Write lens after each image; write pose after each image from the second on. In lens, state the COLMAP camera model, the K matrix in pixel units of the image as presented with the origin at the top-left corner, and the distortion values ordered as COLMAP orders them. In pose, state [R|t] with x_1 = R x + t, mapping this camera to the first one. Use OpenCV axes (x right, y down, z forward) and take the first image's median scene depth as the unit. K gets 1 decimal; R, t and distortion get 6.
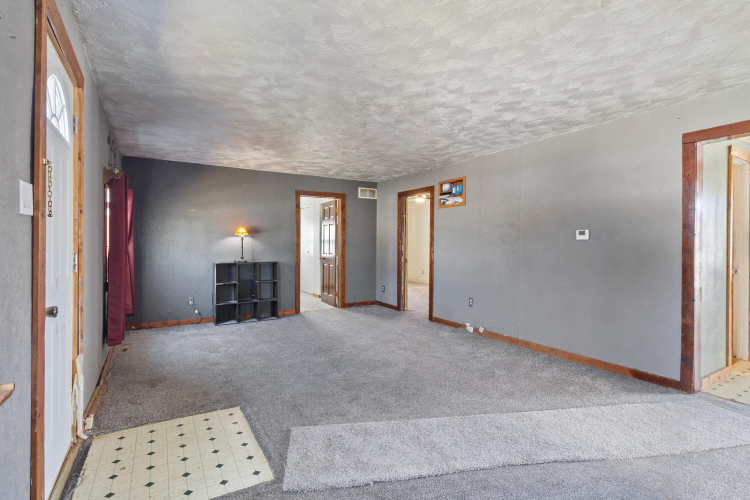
lens RADIAL K [[354.5, 0, 373.1], [0, 354.5, 242.5], [0, 0, 1]] dist [-0.000401, -0.000215]
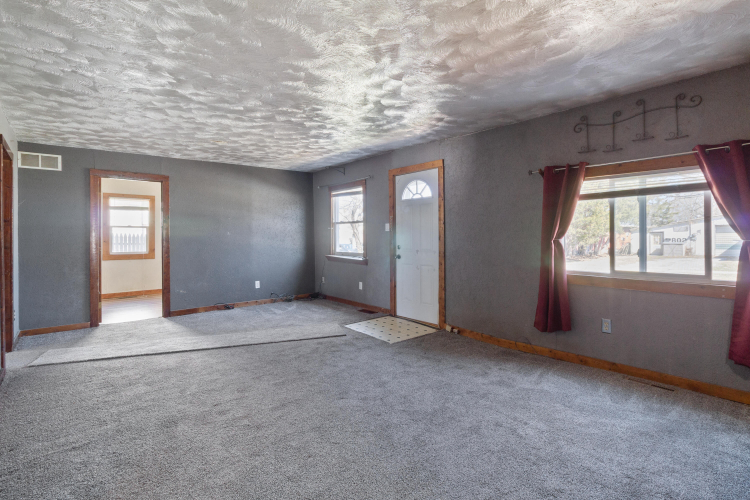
lens RADIAL K [[354.5, 0, 373.1], [0, 354.5, 242.5], [0, 0, 1]] dist [-0.000401, -0.000215]
pose [[-0.991026, -0.016434, -0.132655, -0.046019], [-0.015498, 0.999847, -0.008089, 0.022420], [0.132768, -0.005961, -0.991129, 1.226246]]
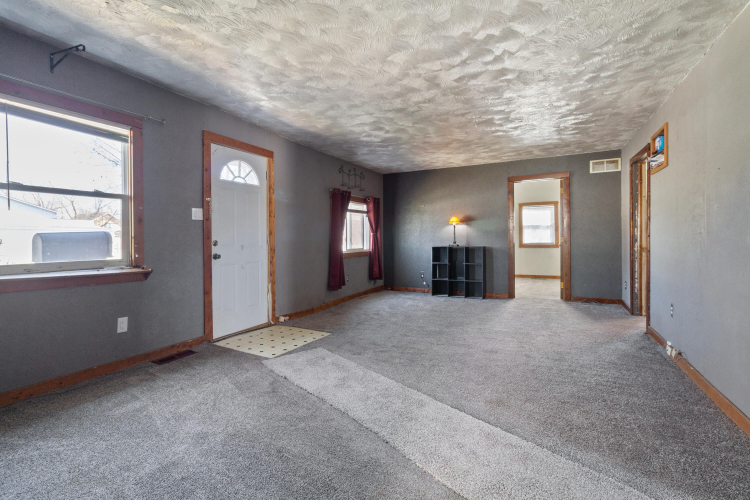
lens RADIAL K [[352.4, 0, 381.1], [0, 352.4, 234.7], [0, 0, 1]] dist [-0.000176, -0.000159]
pose [[0.527174, -0.013021, -0.849658, 0.522216], [0.017455, 0.999838, -0.004493, 0.018496], [0.849578, -0.012462, 0.527315, 0.180709]]
